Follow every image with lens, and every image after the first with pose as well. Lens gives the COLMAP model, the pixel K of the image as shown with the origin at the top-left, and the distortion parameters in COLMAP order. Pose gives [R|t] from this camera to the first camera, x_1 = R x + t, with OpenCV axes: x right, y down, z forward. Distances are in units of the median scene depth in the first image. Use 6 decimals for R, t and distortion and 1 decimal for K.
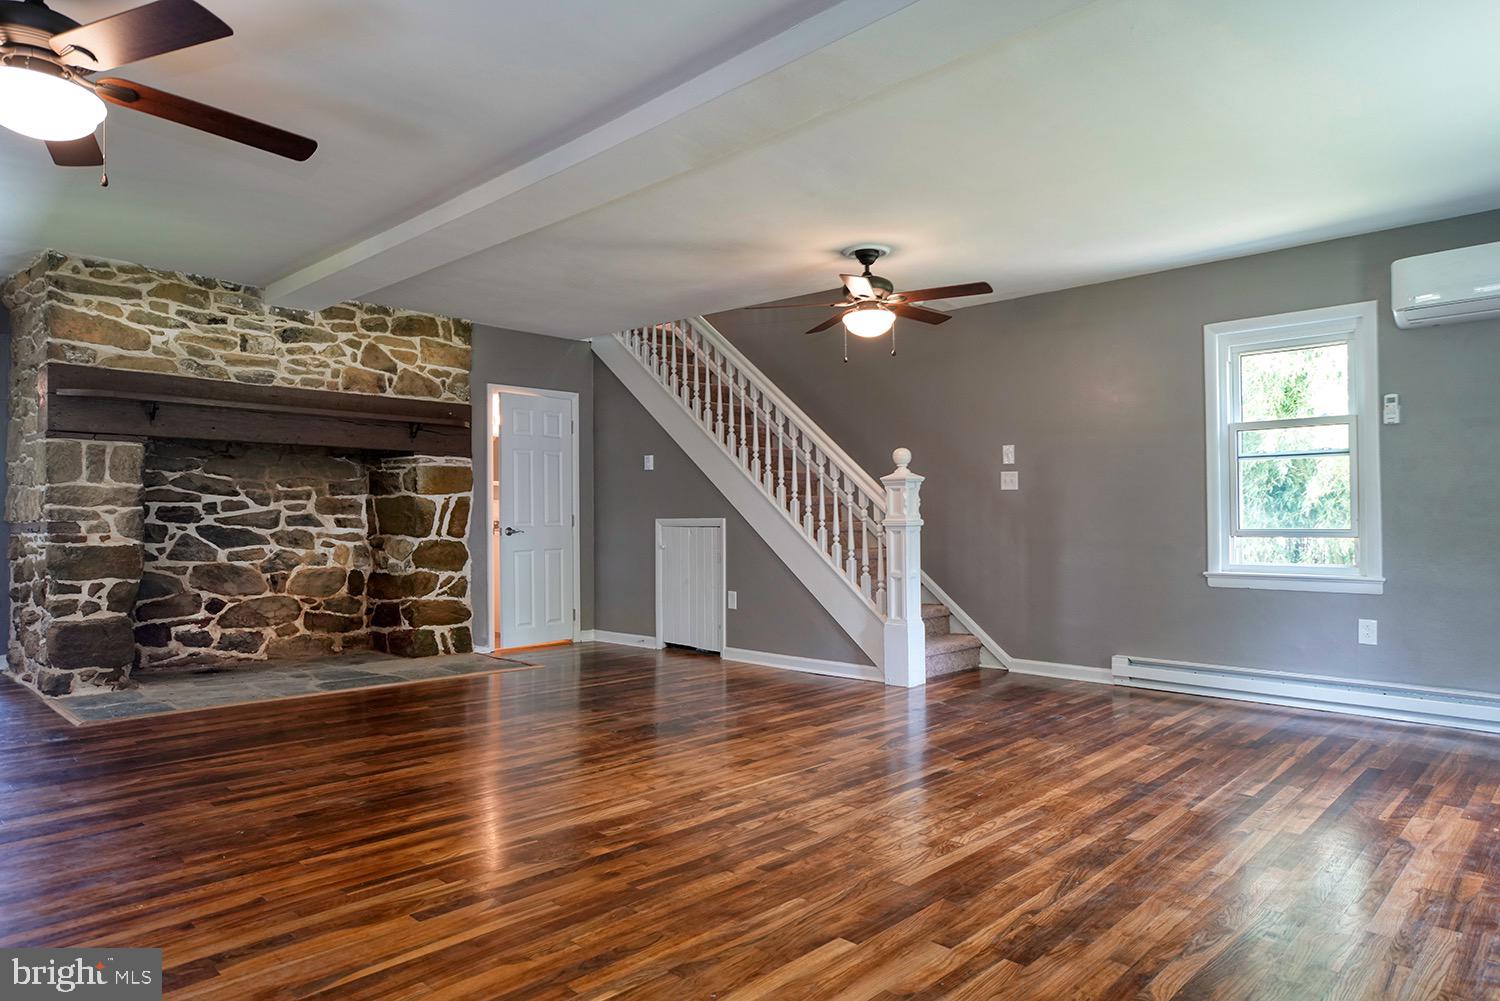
lens RADIAL K [[922.4, 0, 750.0], [0, 922.4, 500.5], [0, 0, 1]] dist [-0.017595, 0.000999]
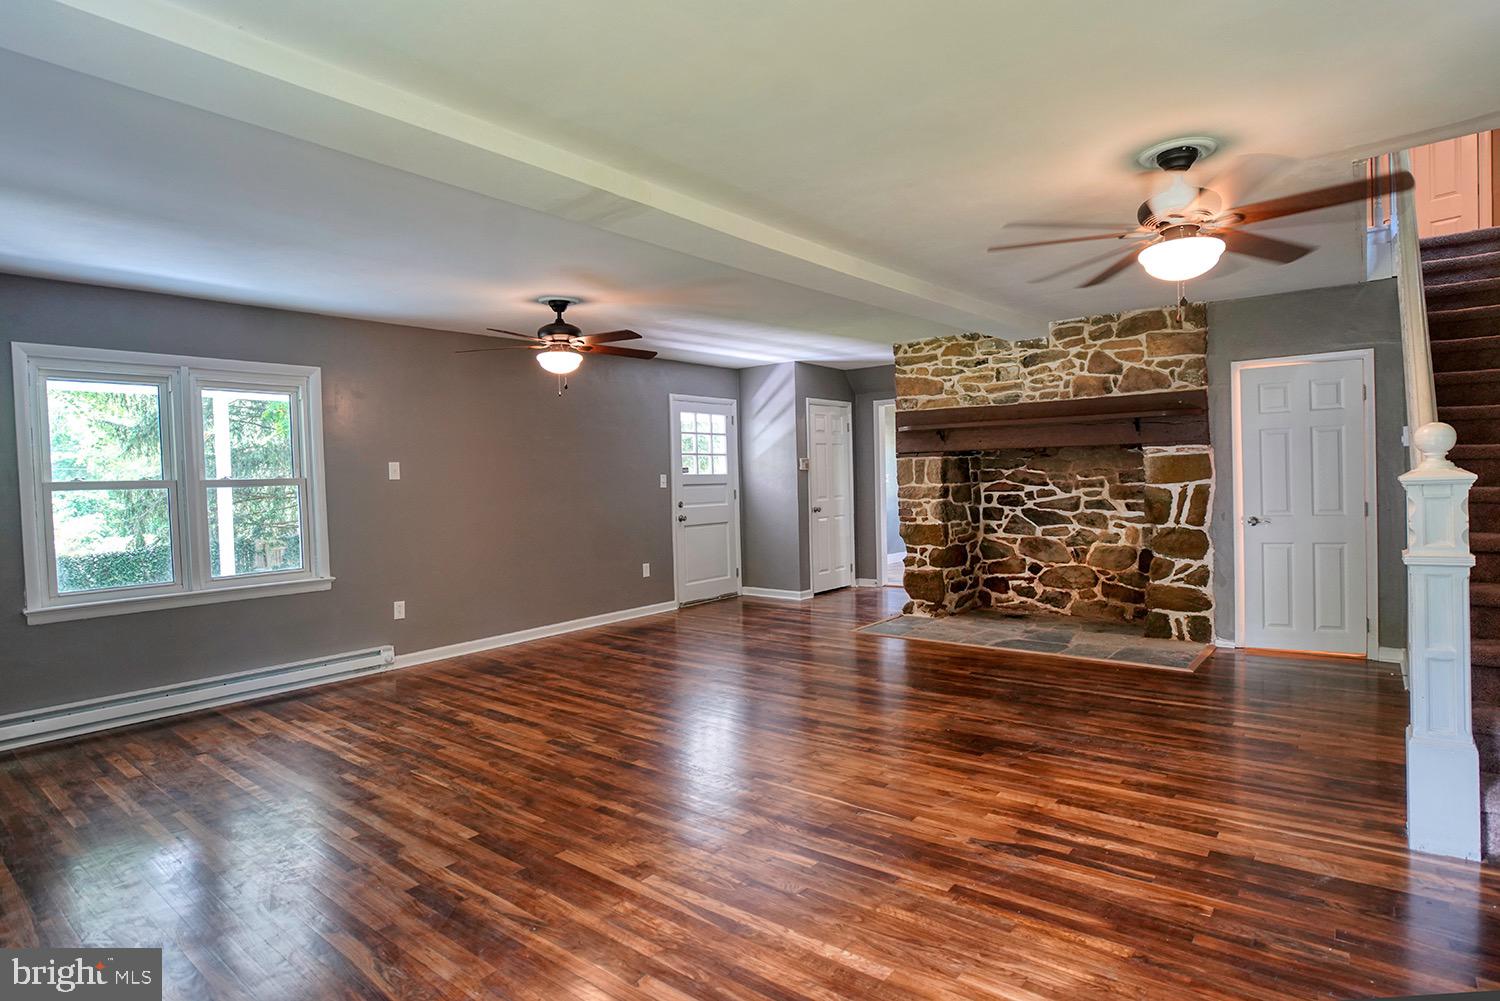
lens RADIAL K [[800.8, 0, 750.0], [0, 800.8, 500.5], [0, 0, 1]] dist [-0.053902, 0.000026]
pose [[0.086572, 0.026815, -0.995885, 0.529818], [0.049370, 0.998294, 0.031172, -0.040557], [0.995022, -0.051866, 0.085101, 0.496548]]
